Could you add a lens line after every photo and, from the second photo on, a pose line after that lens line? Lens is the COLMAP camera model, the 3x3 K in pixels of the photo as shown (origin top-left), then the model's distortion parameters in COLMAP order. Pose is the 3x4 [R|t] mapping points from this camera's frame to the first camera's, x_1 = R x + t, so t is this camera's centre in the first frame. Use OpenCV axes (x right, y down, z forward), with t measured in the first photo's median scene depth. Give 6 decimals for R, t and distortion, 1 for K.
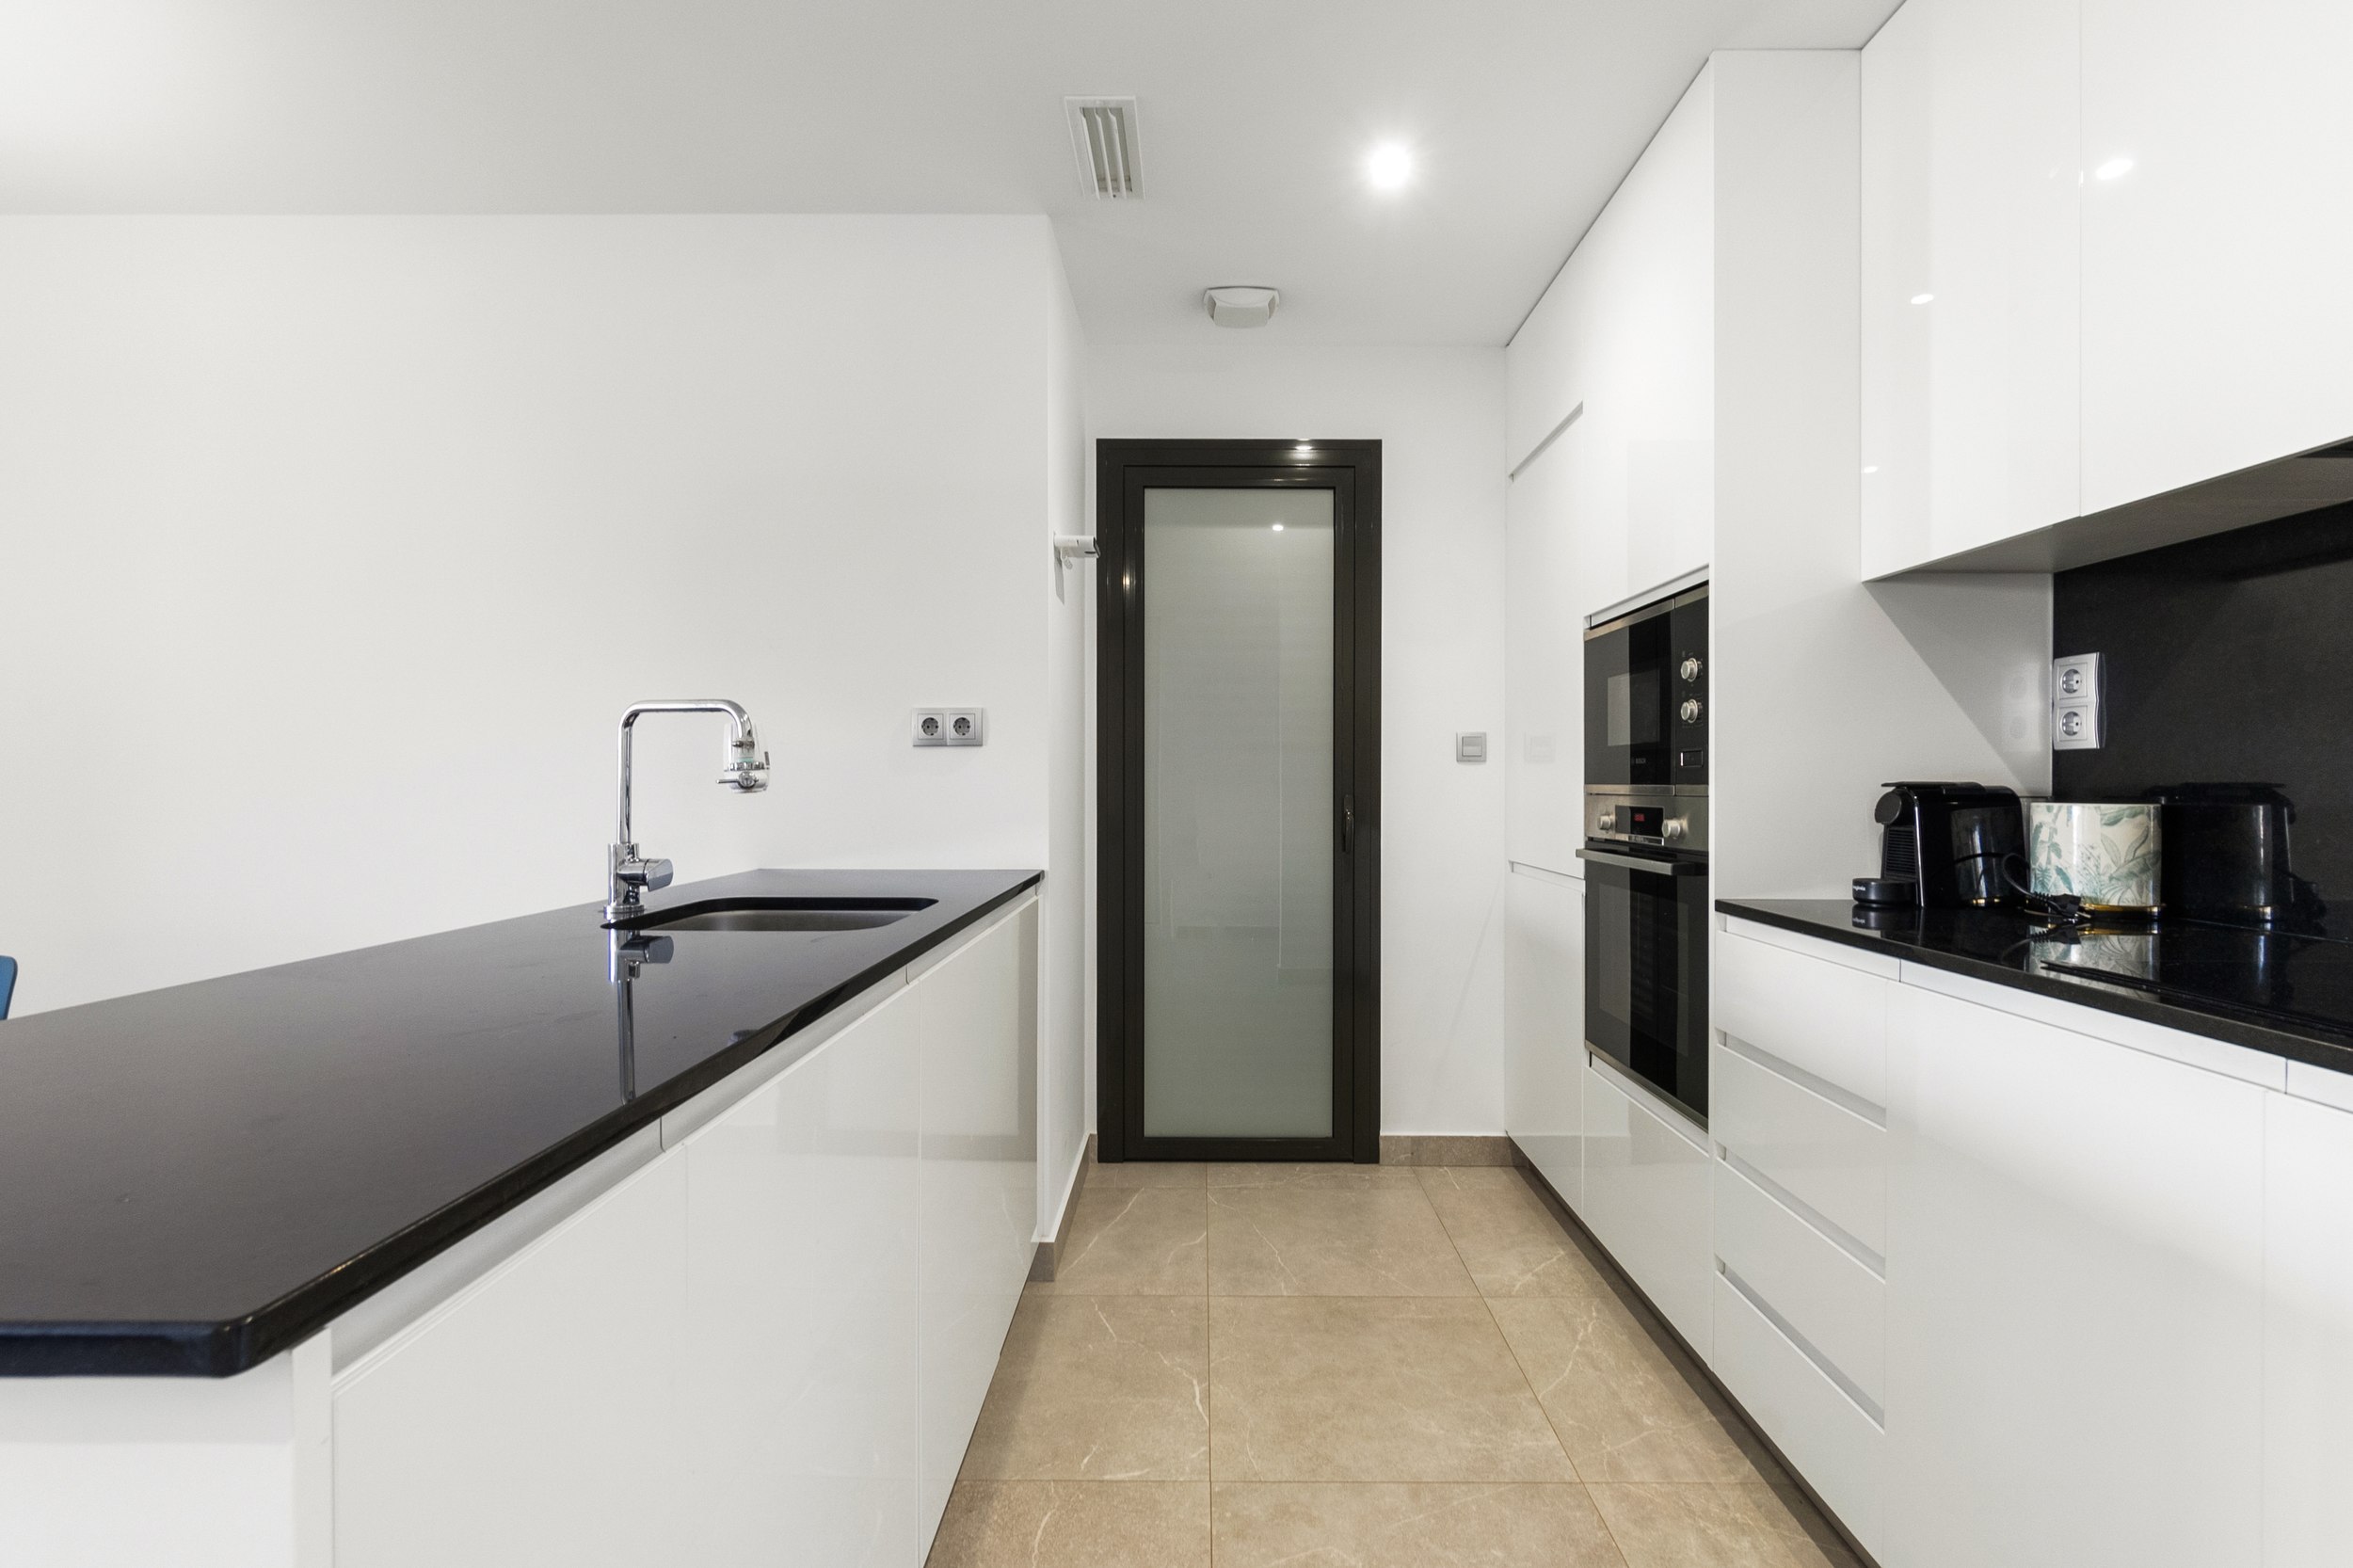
lens RADIAL K [[1019.0, 0, 1183.0], [0, 1019.0, 790.4], [0, 0, 1]] dist [-0.002708, -0.000256]
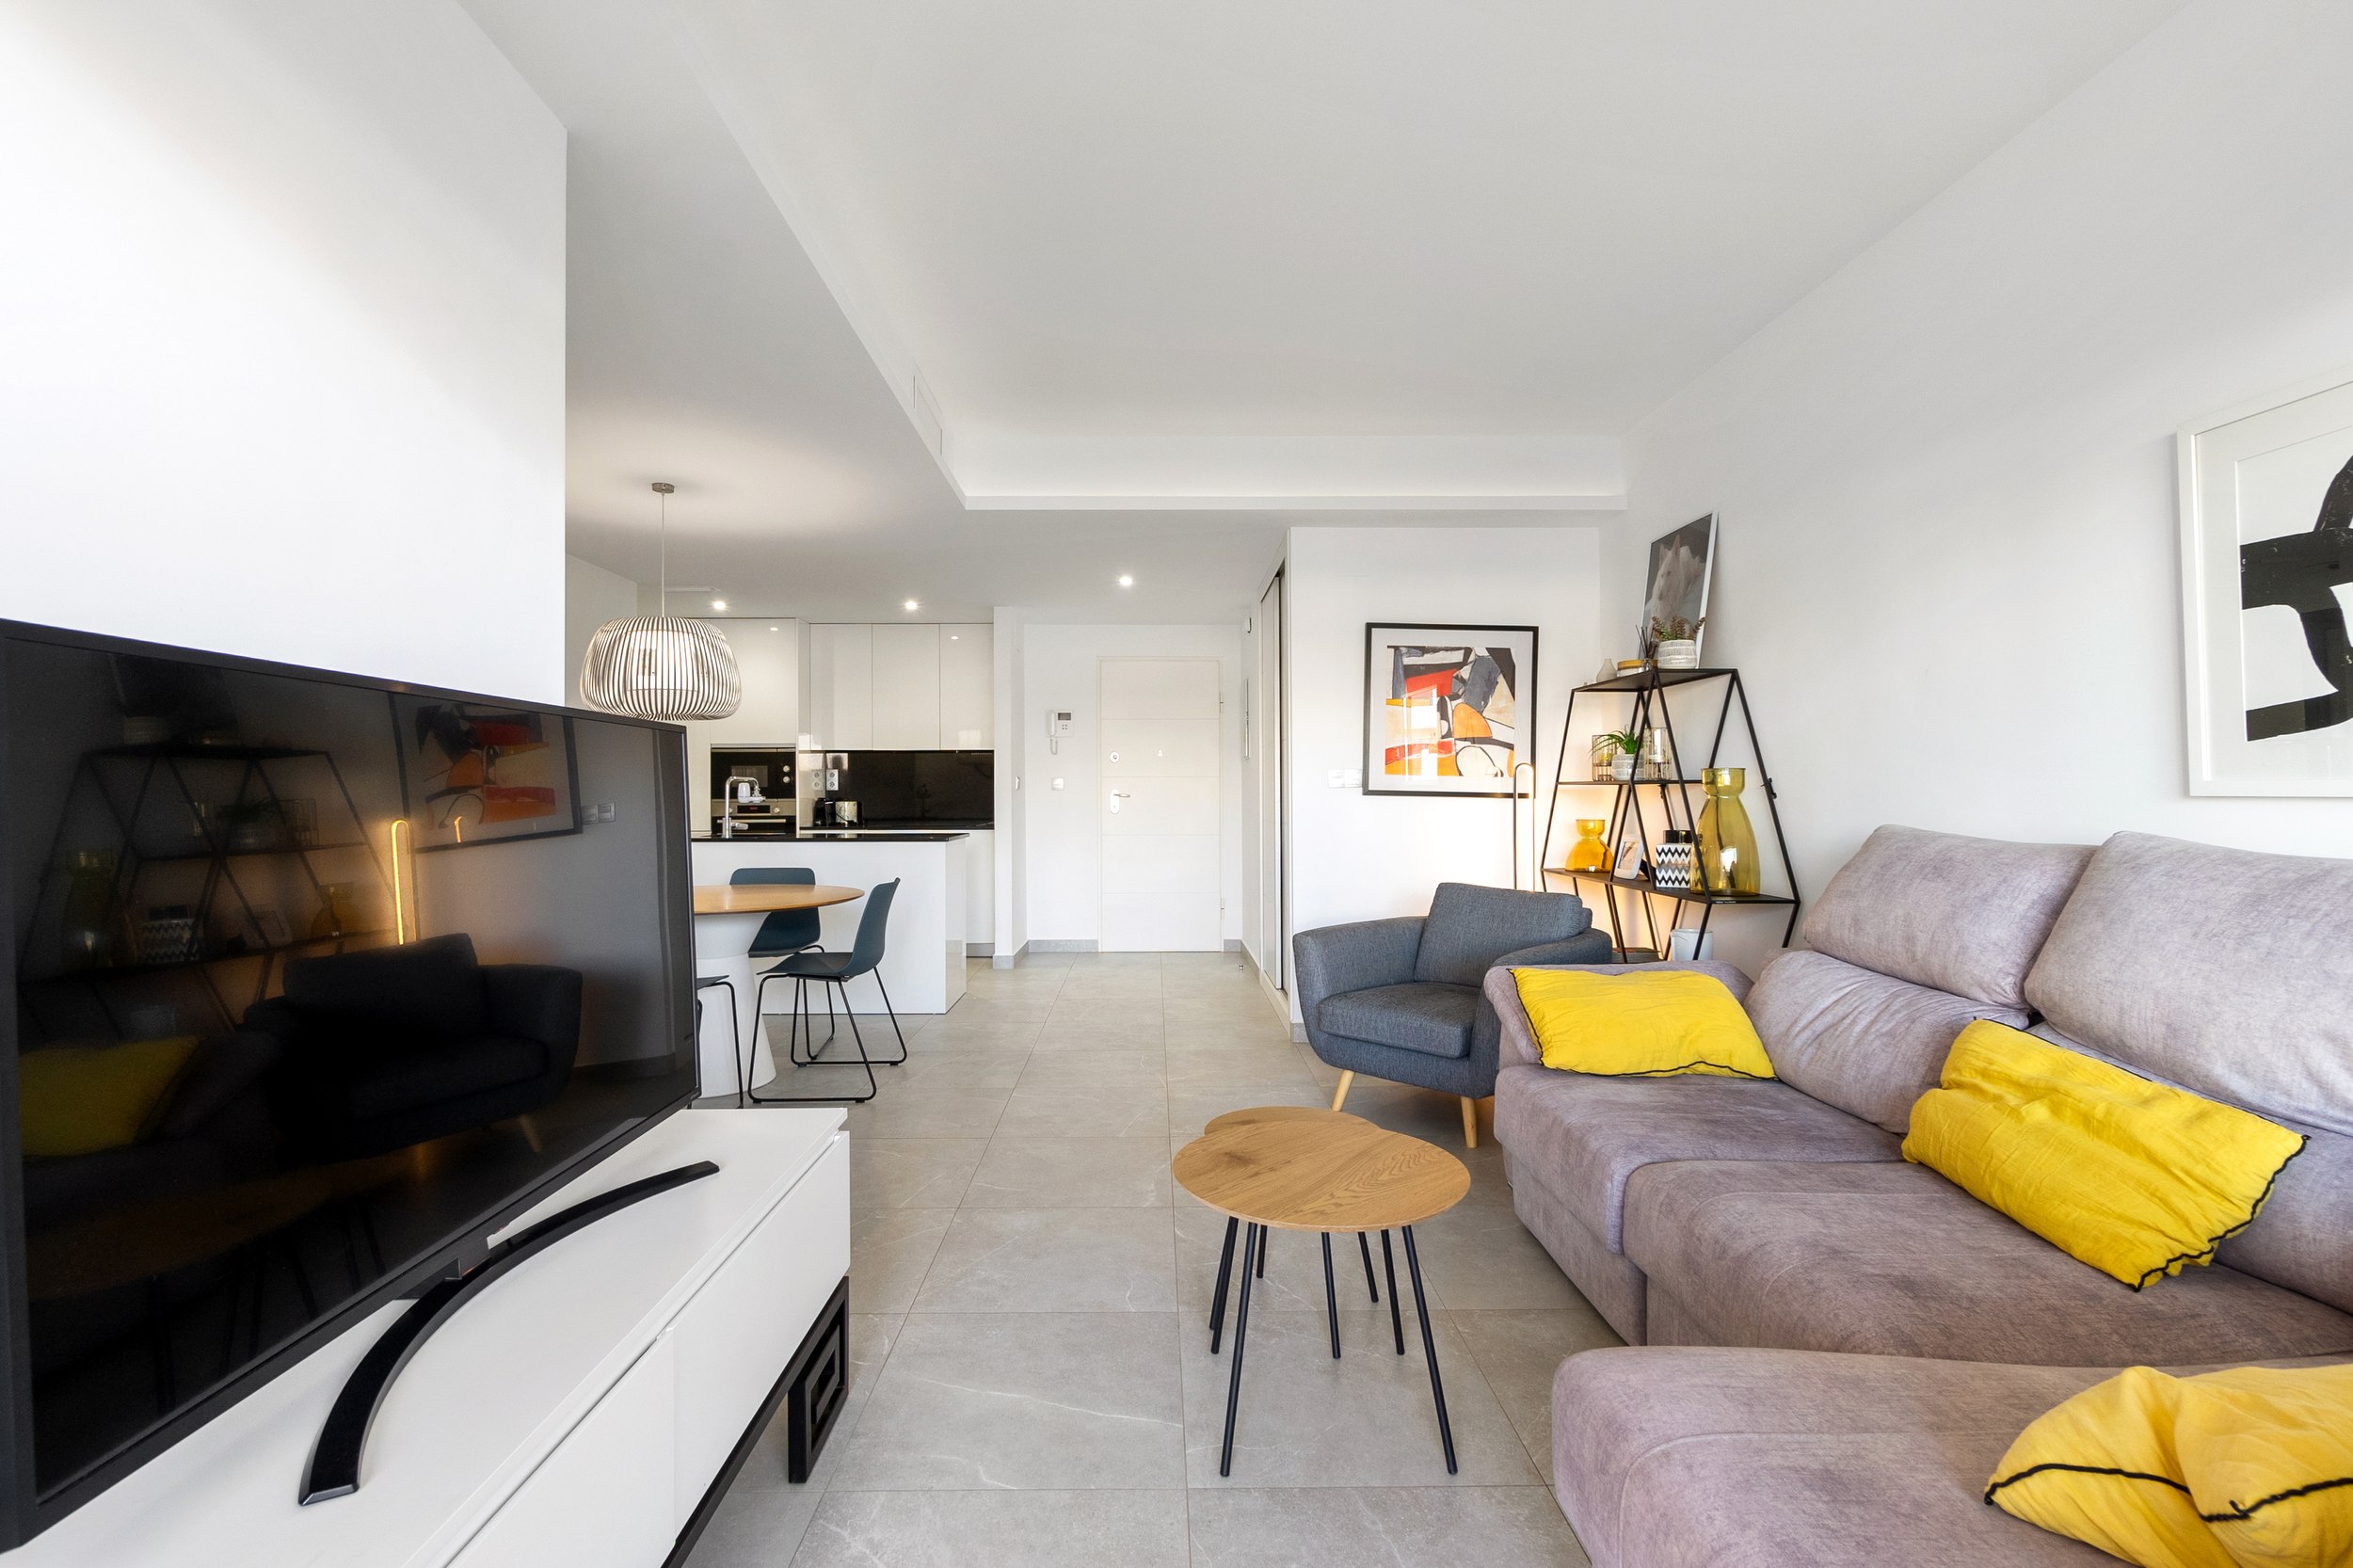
lens RADIAL K [[1050.7, 0, 1176.5], [0, 1050.7, 784.0], [0, 0, 1]] dist [0.000456, 0.000040]
pose [[-0.026501, 0.005542, 0.999633, -3.654688], [0.015047, 0.999874, -0.005144, -0.019421], [-0.999536, 0.014905, -0.026581, -0.386516]]
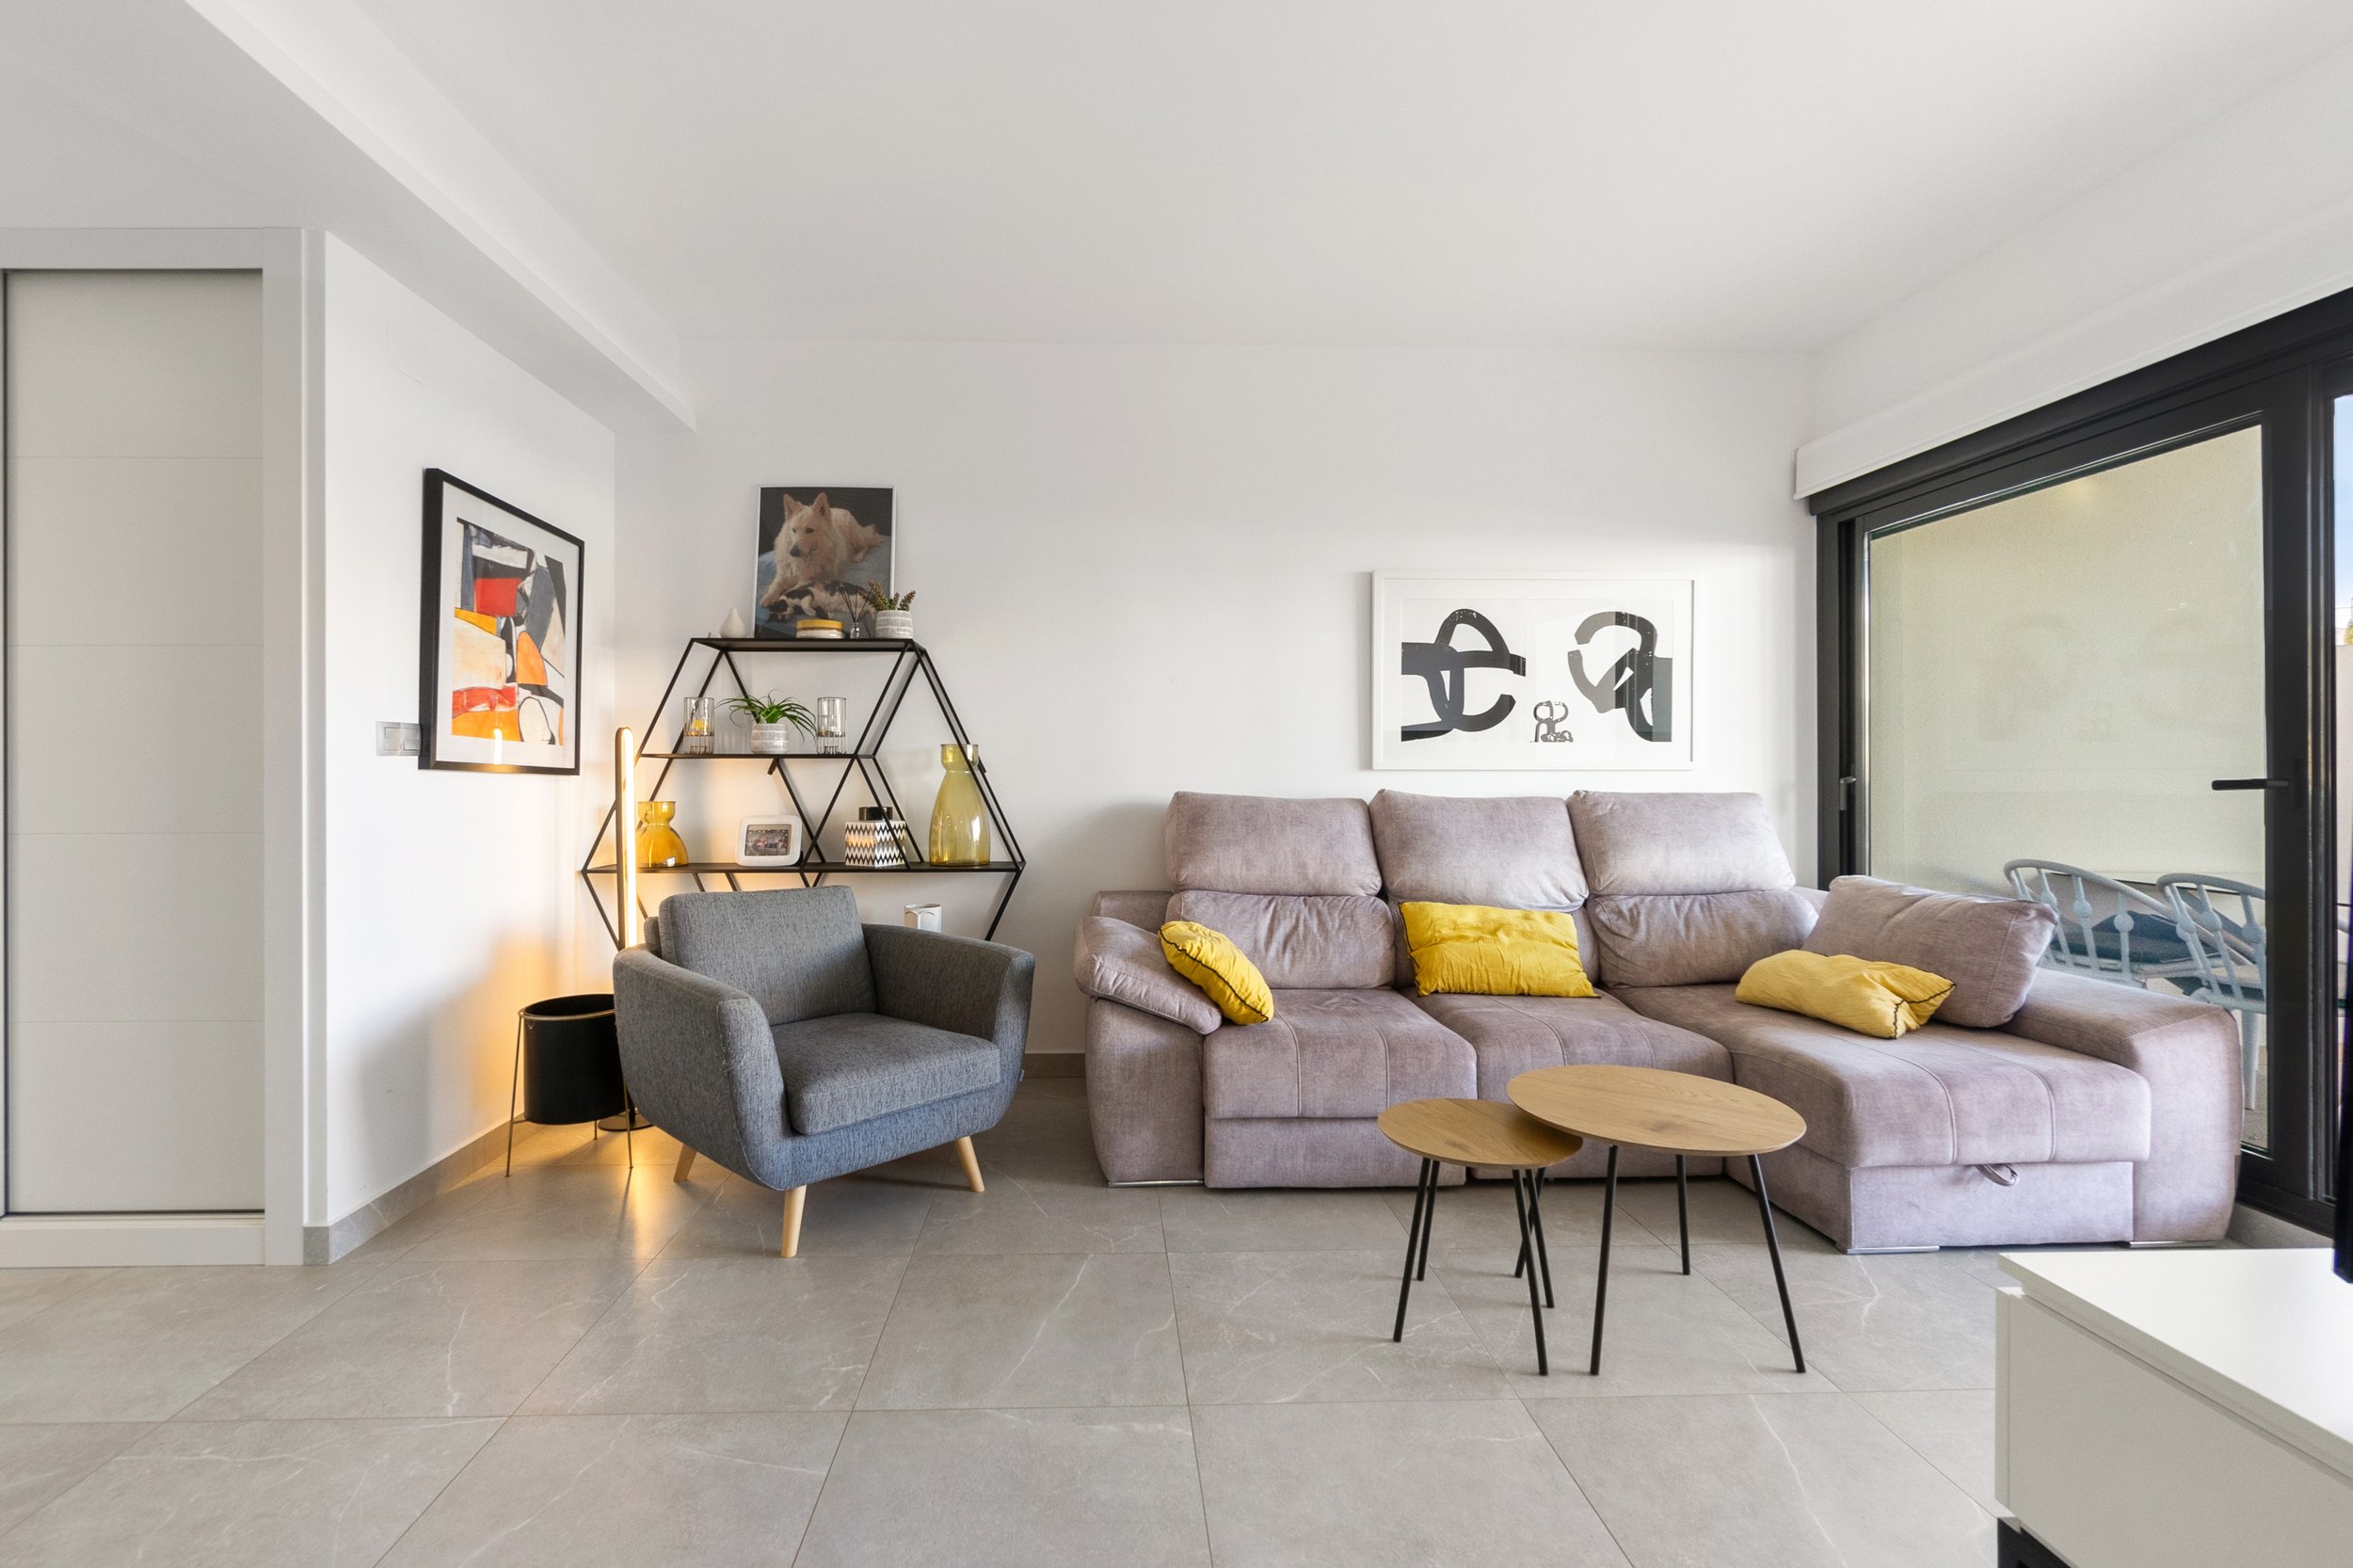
lens RADIAL K [[1017.0, 0, 1170.0], [0, 1017.0, 756.5], [0, 0, 1]] dist [-0.002742, -0.000152]
pose [[-0.999578, -0.002615, -0.028941, -2.014925], [-0.002564, 0.999995, -0.001819, -0.016933], [0.028945, -0.001744, -0.999579, 0.570483]]
